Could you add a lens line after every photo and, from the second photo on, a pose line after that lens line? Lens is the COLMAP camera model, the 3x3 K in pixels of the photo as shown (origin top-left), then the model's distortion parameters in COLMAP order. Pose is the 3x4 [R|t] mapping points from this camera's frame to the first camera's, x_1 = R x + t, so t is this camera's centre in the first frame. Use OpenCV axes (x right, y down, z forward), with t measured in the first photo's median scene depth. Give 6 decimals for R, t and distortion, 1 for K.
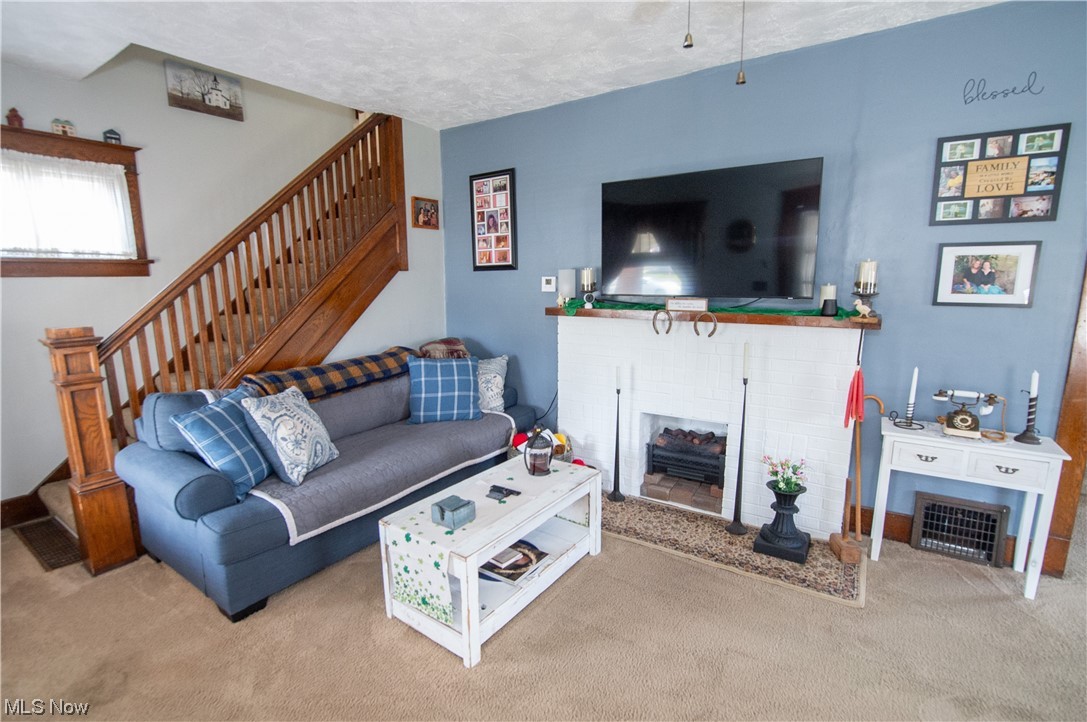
lens RADIAL K [[505.5, 0, 537.9], [0, 505.5, 361.3], [0, 0, 1]] dist [-0.021708, -0.000157]
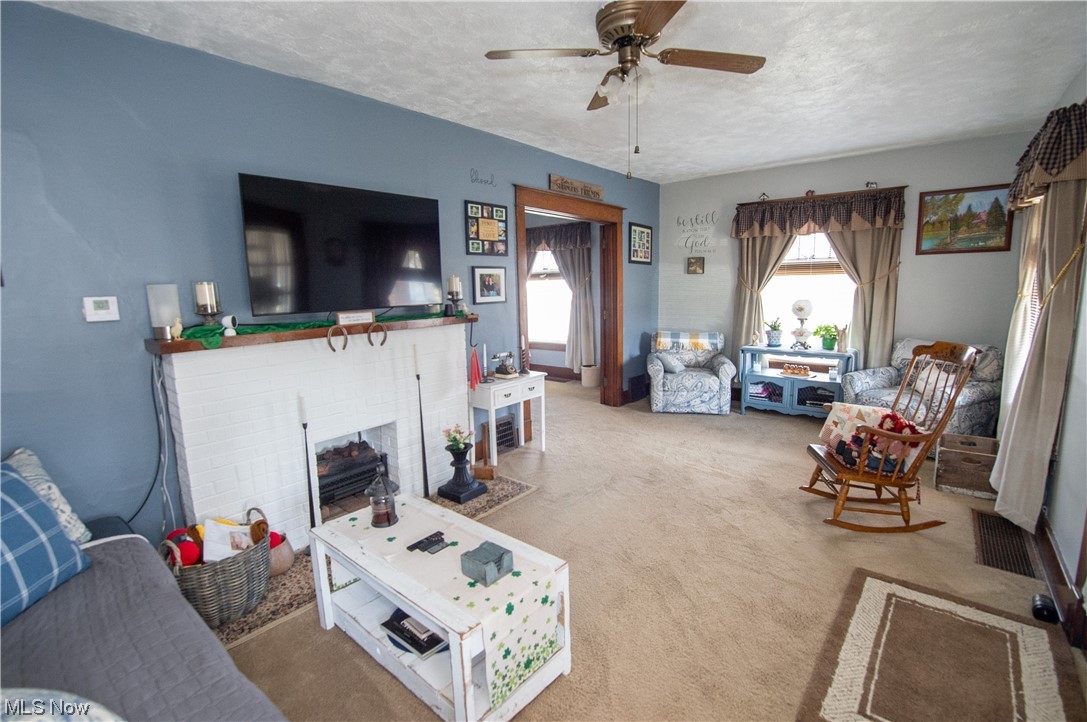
lens RADIAL K [[505.5, 0, 537.9], [0, 505.5, 361.3], [0, 0, 1]] dist [-0.021708, -0.000157]
pose [[0.092021, -0.147684, 0.984744, -0.834077], [0.183834, 0.974461, 0.128963, -0.111911], [-0.978640, 0.169162, 0.116820, 0.668858]]
